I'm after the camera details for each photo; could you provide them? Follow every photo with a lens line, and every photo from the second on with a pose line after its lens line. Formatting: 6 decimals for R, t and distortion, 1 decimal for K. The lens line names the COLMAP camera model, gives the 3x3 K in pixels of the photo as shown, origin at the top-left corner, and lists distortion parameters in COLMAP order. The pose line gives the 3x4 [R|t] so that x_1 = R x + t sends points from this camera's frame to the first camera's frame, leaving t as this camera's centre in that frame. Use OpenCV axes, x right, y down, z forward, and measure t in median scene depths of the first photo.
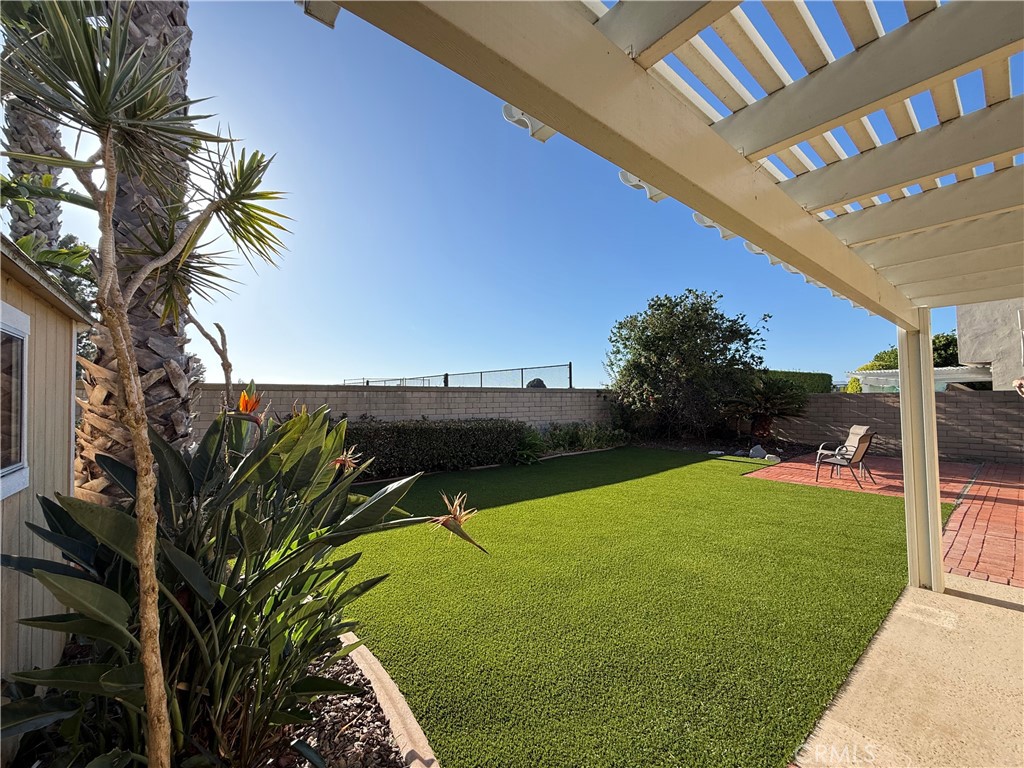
lens RADIAL K [[408.3, 0, 511.8], [0, 408.3, 385.2], [0, 0, 1]] dist [0.000793, 0.000276]
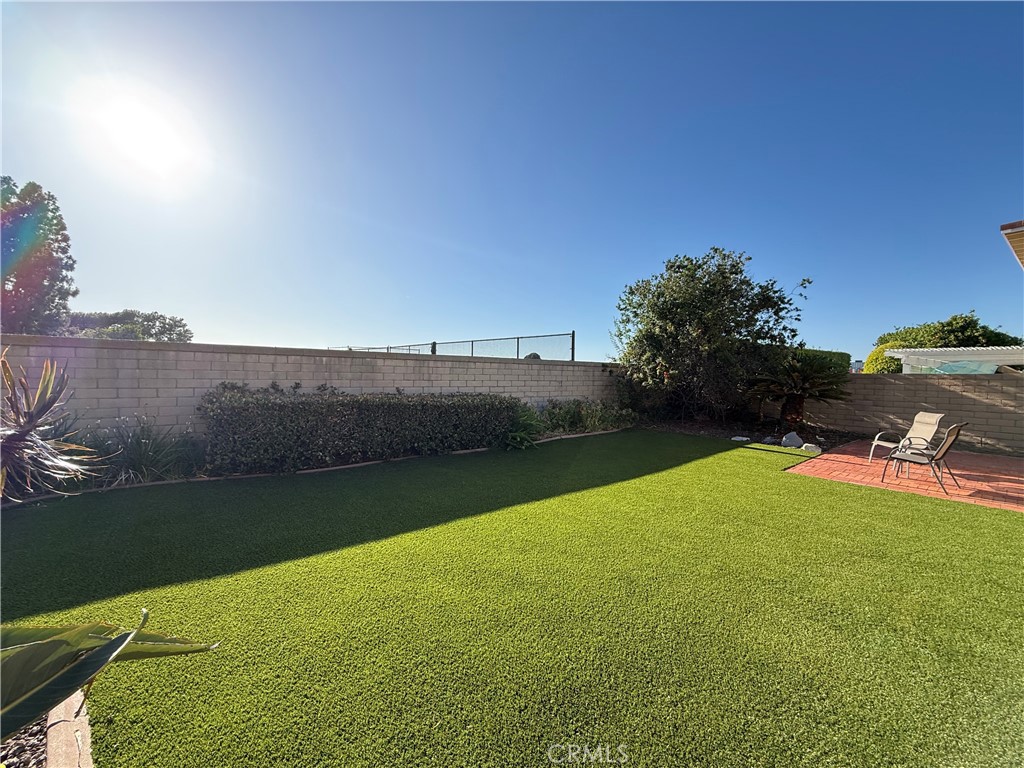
lens RADIAL K [[408.3, 0, 513.3], [0, 408.3, 384.1], [0, 0, 1]] dist [0.000793, 0.000276]
pose [[0.999626, 0.023652, 0.013697, 0.006190], [-0.024436, 0.997886, 0.060218, 0.008670], [-0.012244, -0.060530, 0.998091, 0.136734]]
